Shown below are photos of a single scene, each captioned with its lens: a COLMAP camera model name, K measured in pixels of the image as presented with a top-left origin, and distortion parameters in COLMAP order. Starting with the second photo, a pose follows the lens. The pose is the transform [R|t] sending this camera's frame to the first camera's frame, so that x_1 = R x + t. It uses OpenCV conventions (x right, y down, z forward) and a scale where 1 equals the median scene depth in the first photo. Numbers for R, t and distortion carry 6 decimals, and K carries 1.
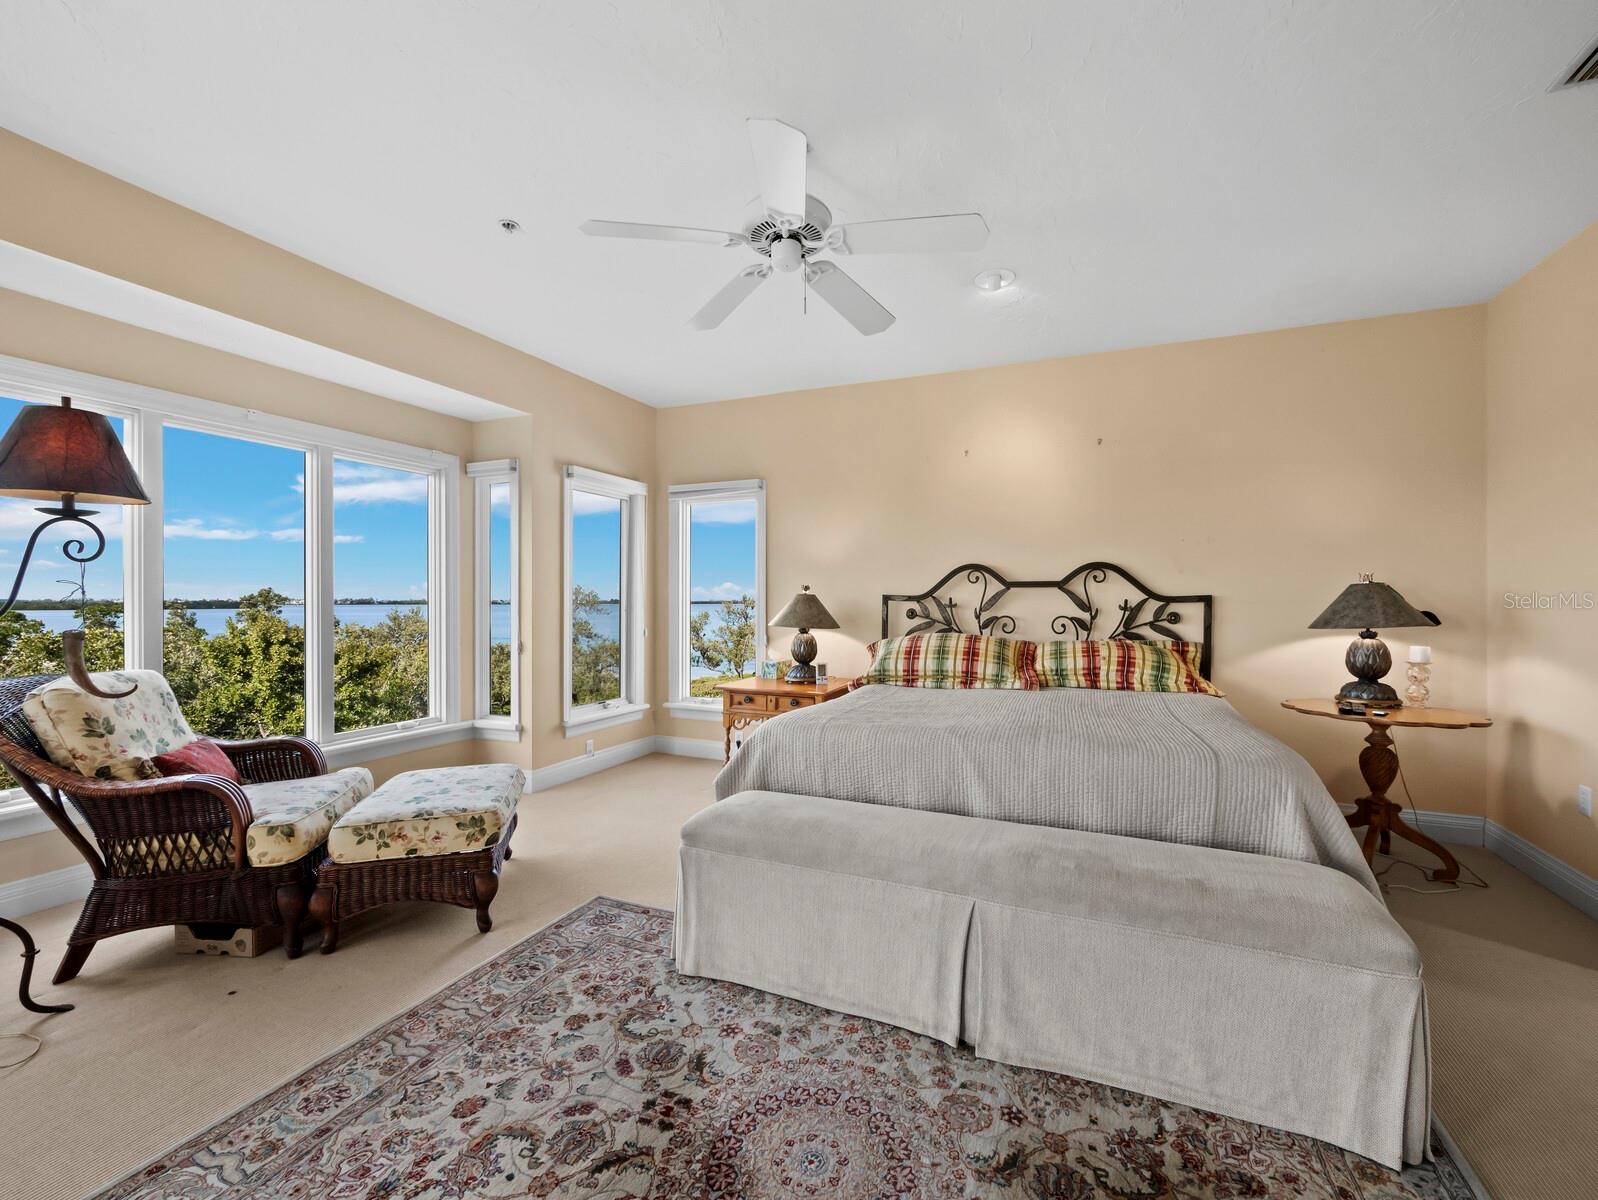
lens RADIAL K [[679.6, 0, 801.7], [0, 679.6, 603.7], [0, 0, 1]] dist [-0.002039, -0.000097]
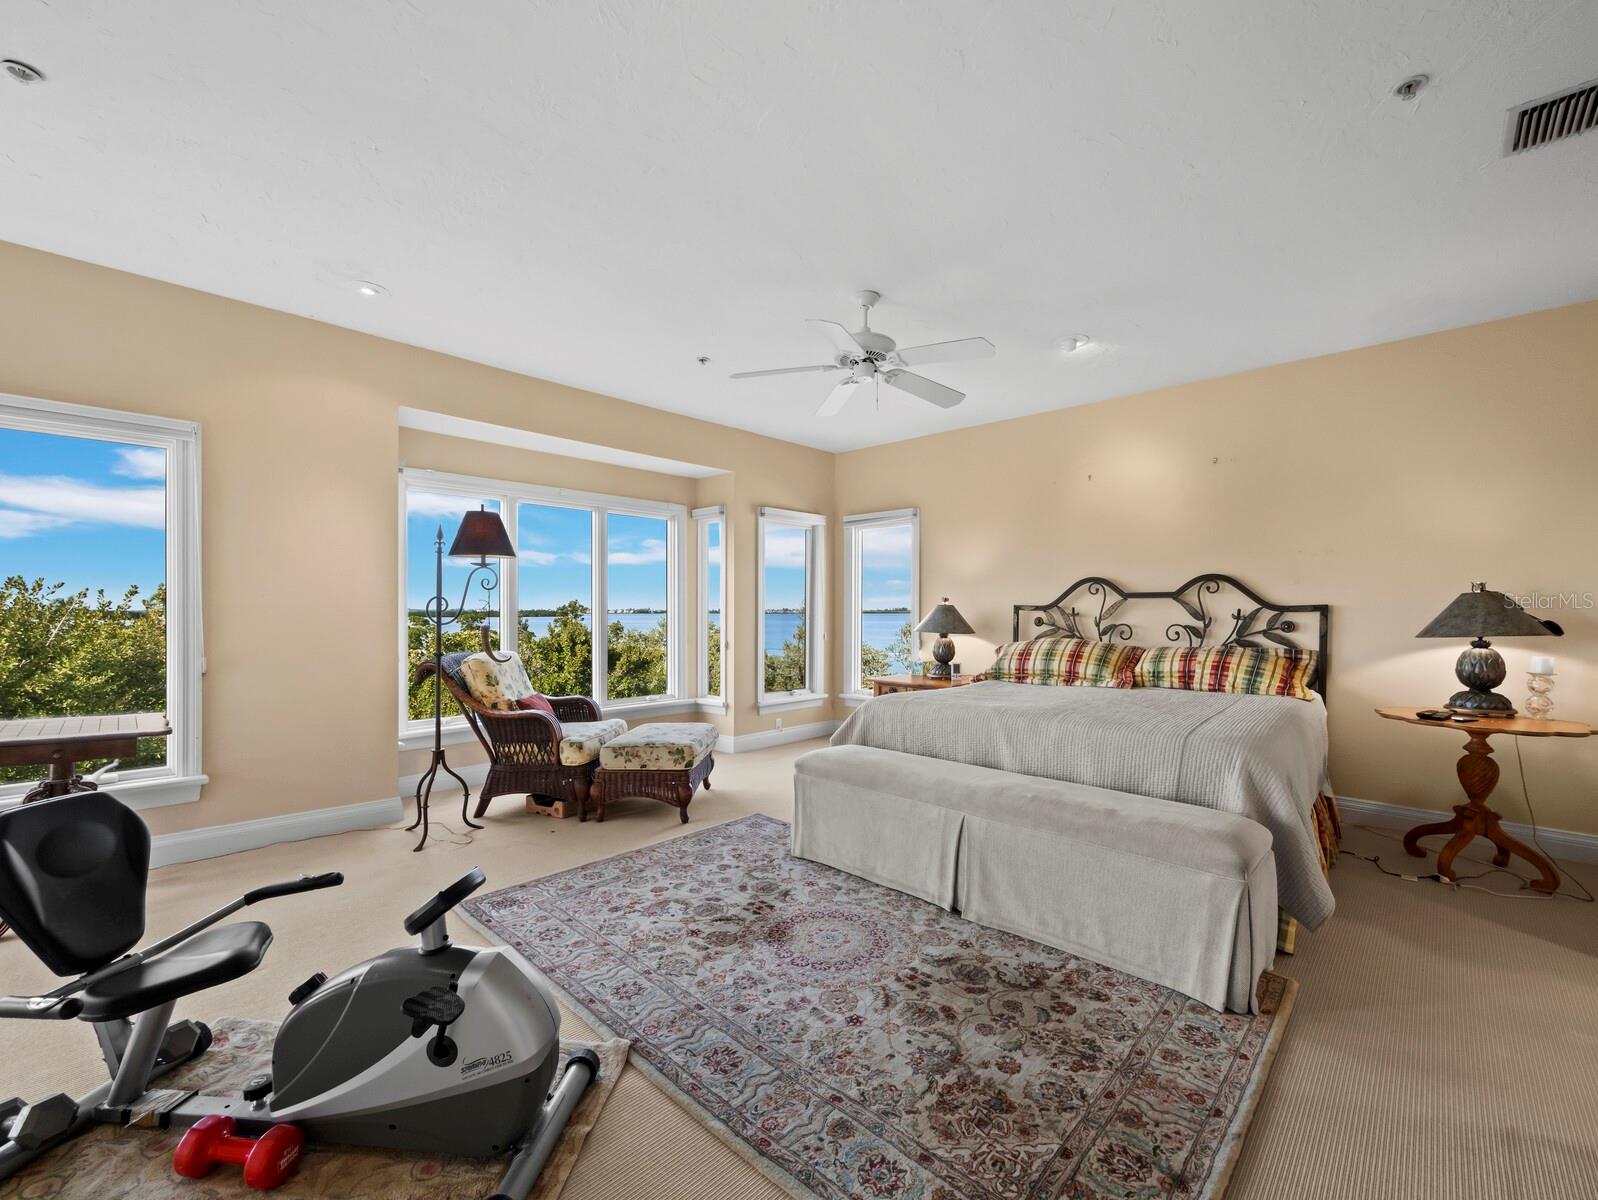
lens RADIAL K [[675.0, 0, 791.0], [0, 675.0, 614.7], [0, 0, 1]] dist [-0.000004, -0.000065]
pose [[0.936958, 0.001435, -0.349439, 0.304245], [-0.000576, 0.999997, 0.002561, 0.000685], [0.349442, -0.002198, 0.936955, -0.367718]]
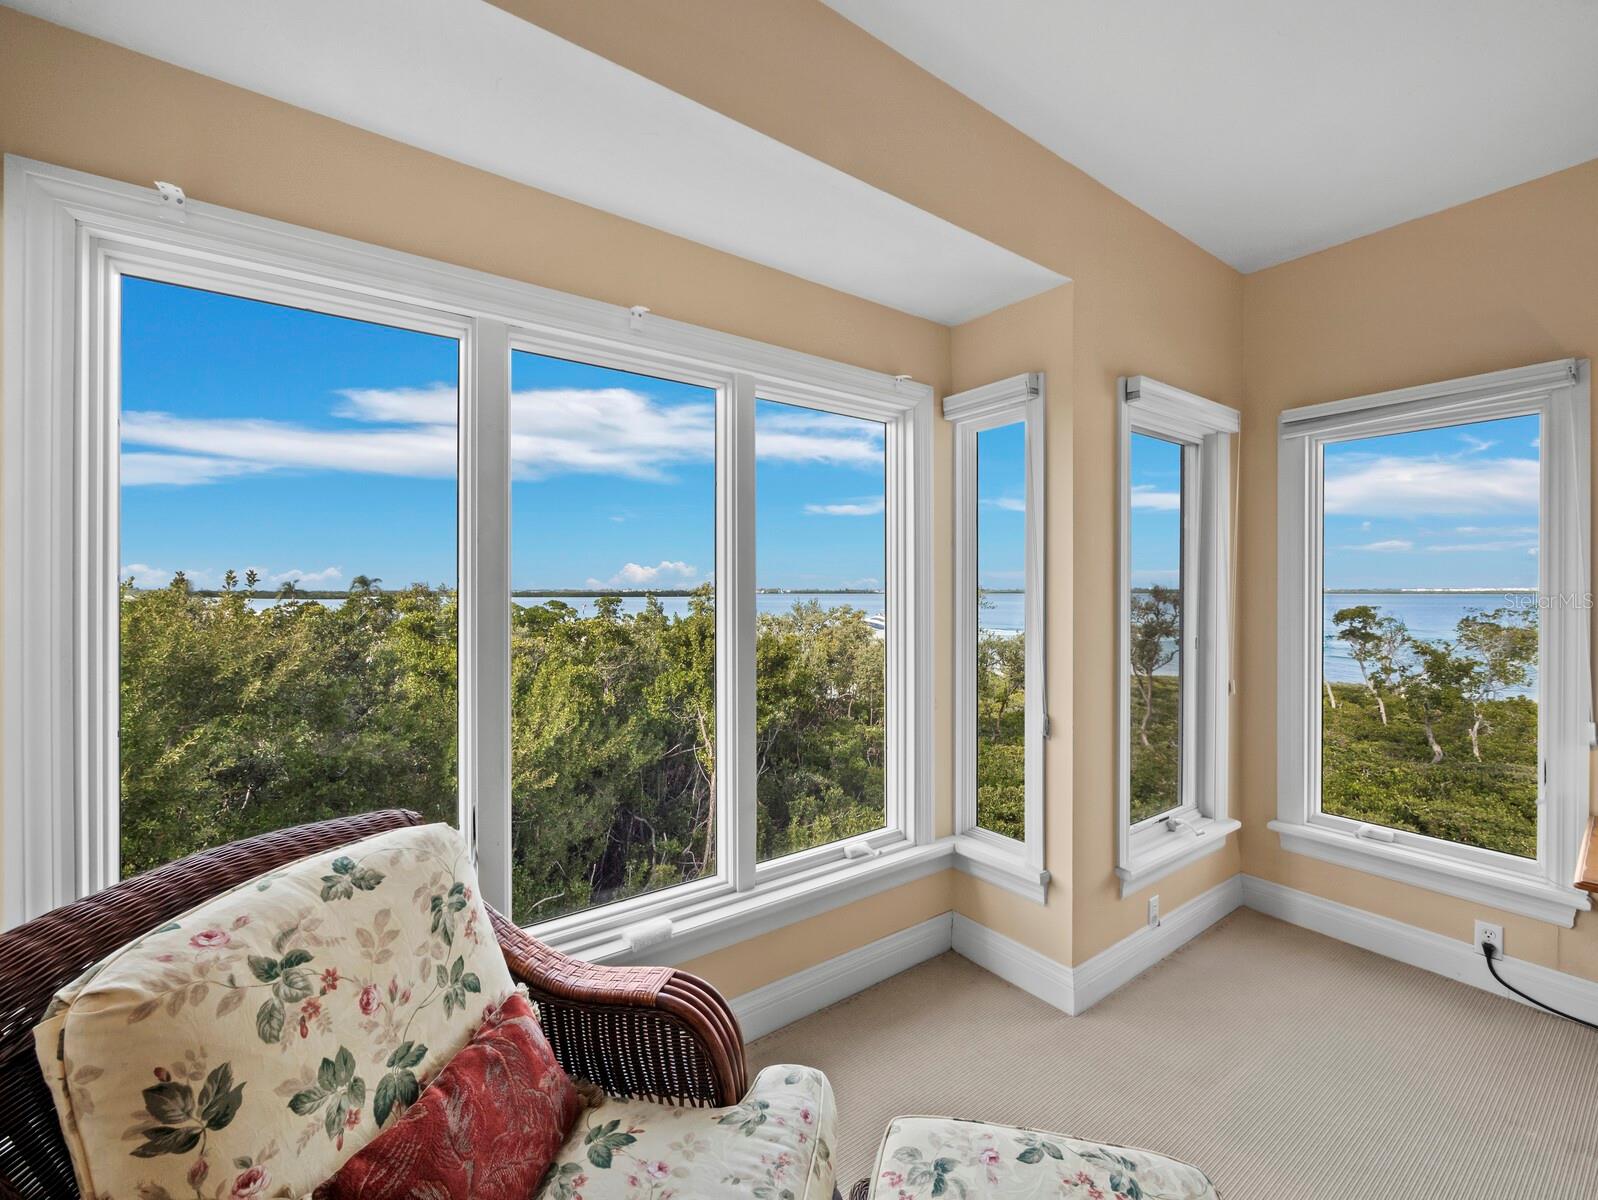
lens RADIAL K [[669.7, 0, 798.5], [0, 669.7, 610.2], [0, 0, 1]] dist [0.000965, 0.000131]
pose [[0.860455, 0.014428, -0.509322, -0.555033], [-0.001560, 0.999669, 0.025683, -0.069682], [0.509524, -0.021305, 0.860193, 0.796317]]
